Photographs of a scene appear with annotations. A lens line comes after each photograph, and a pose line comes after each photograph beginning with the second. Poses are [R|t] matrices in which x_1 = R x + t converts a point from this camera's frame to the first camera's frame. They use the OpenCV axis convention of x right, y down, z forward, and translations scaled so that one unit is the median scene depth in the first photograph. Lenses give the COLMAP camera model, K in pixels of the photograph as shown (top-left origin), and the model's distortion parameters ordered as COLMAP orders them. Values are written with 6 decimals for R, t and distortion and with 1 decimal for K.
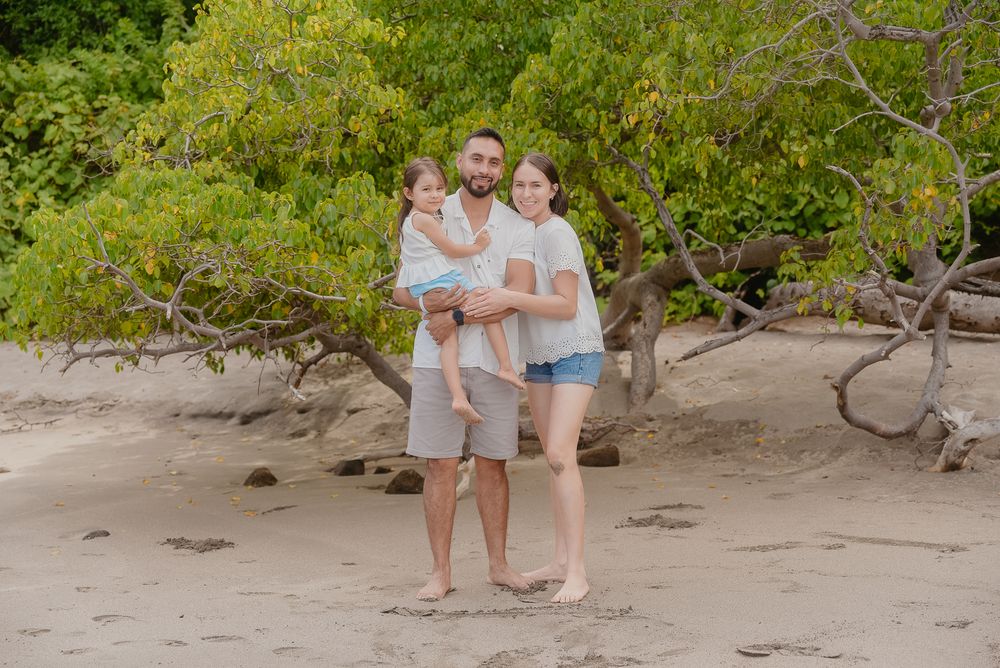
lens RADIAL K [[1427.7, 0, 497.7], [0, 1427.7, 315.5], [0, 0, 1]] dist [0.079894, -0.081060]
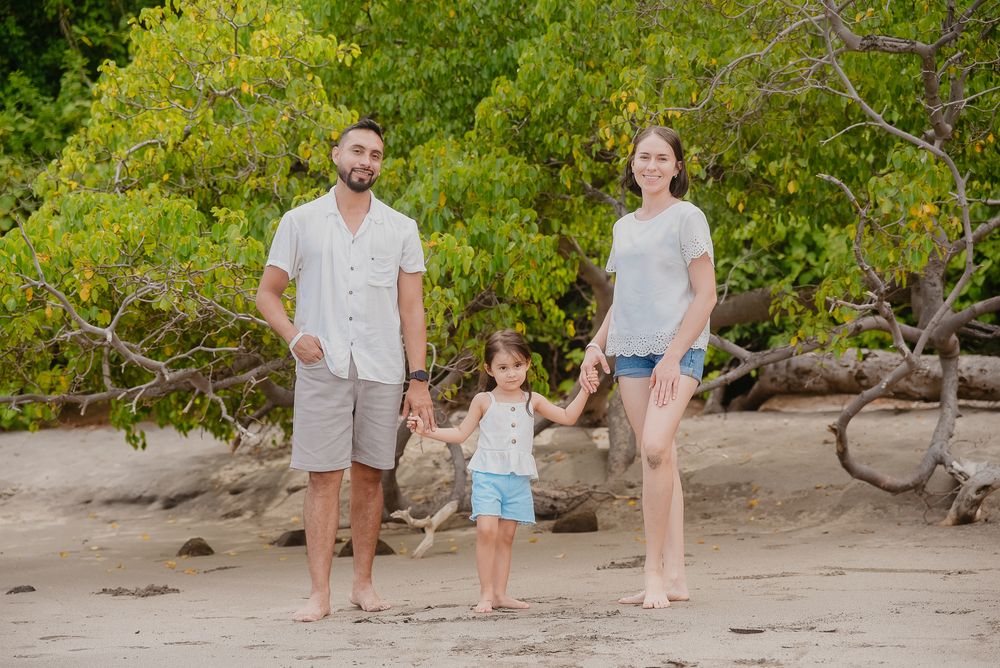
lens RADIAL K [[1664.0, 0, 501.4], [0, 1664.0, 301.8], [0, 0, 1]] dist [0.165454, -0.213588]
pose [[0.999451, -0.005624, 0.032649, -0.008955], [0.007984, 0.997329, -0.072601, 0.037285], [-0.032154, 0.072822, 0.996827, -0.053623]]
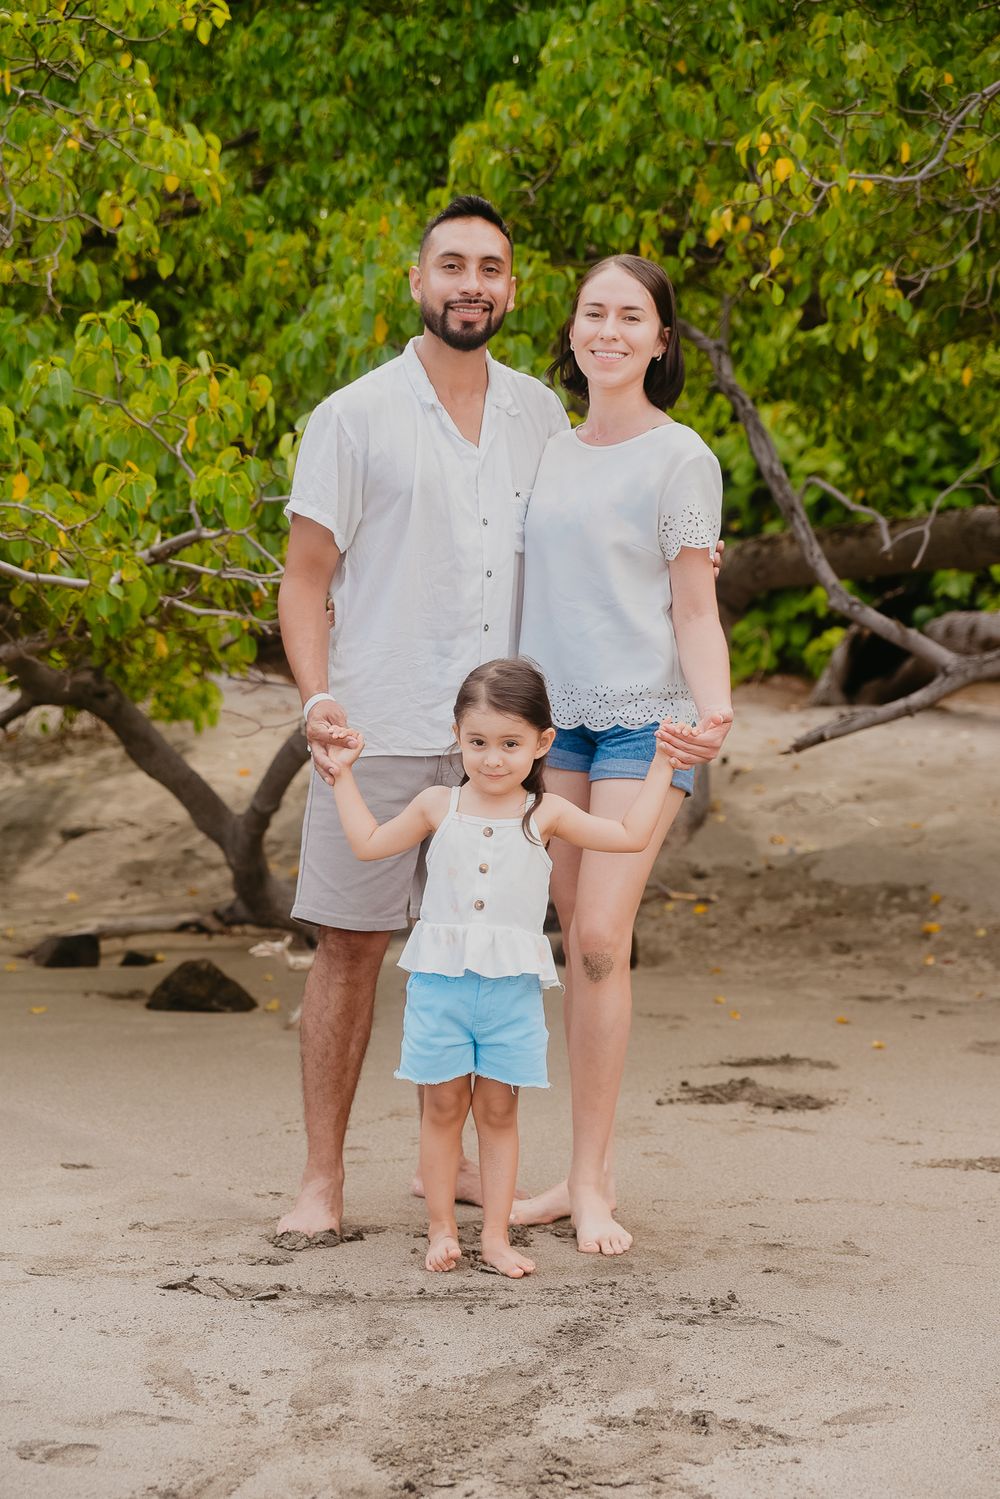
lens RADIAL K [[2807.1, 0, 500.0], [0, 2807.1, 749.5], [0, 0, 1]] dist [0.237968, -0.216271]
pose [[0.997578, 0.043794, 0.054041, -0.015209], [-0.045403, 0.998550, 0.028914, 0.007037], [-0.052697, -0.031297, 0.998120, 0.067144]]
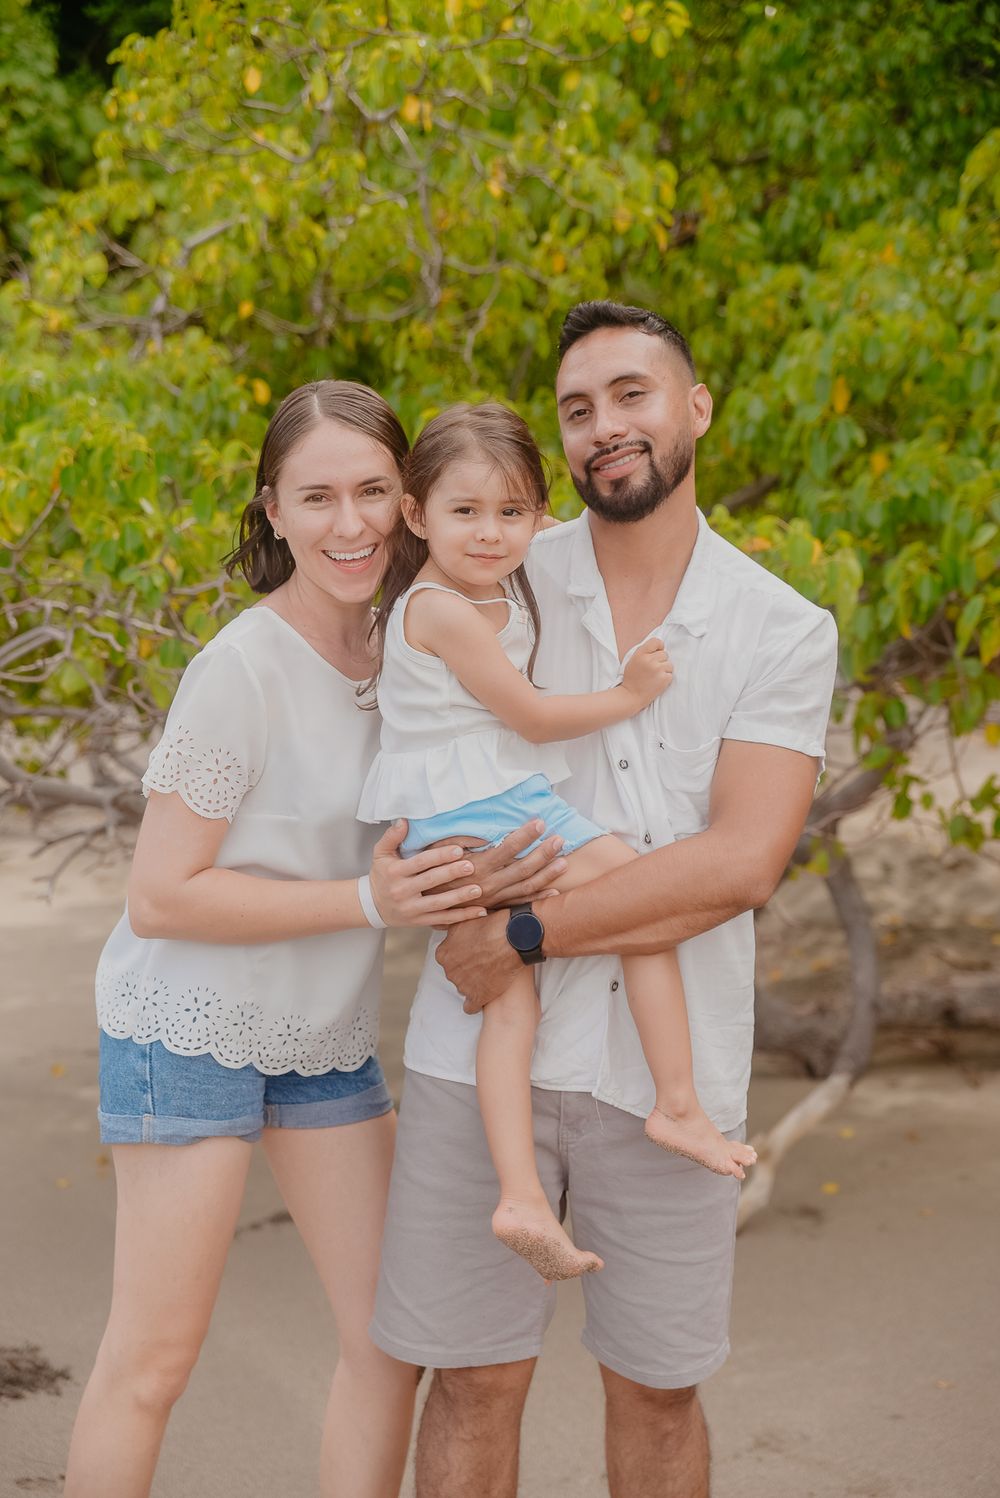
lens RADIAL K [[2805.2, 0, 500.0], [0, 2805.2, 749.0], [0, 0, 1]] dist [0.237968, -0.216271]
pose [[0.981164, 0.059795, -0.183690, 0.035426], [-0.051121, 0.997358, 0.051605, -0.033334], [0.186290, -0.041242, 0.981629, 0.198090]]
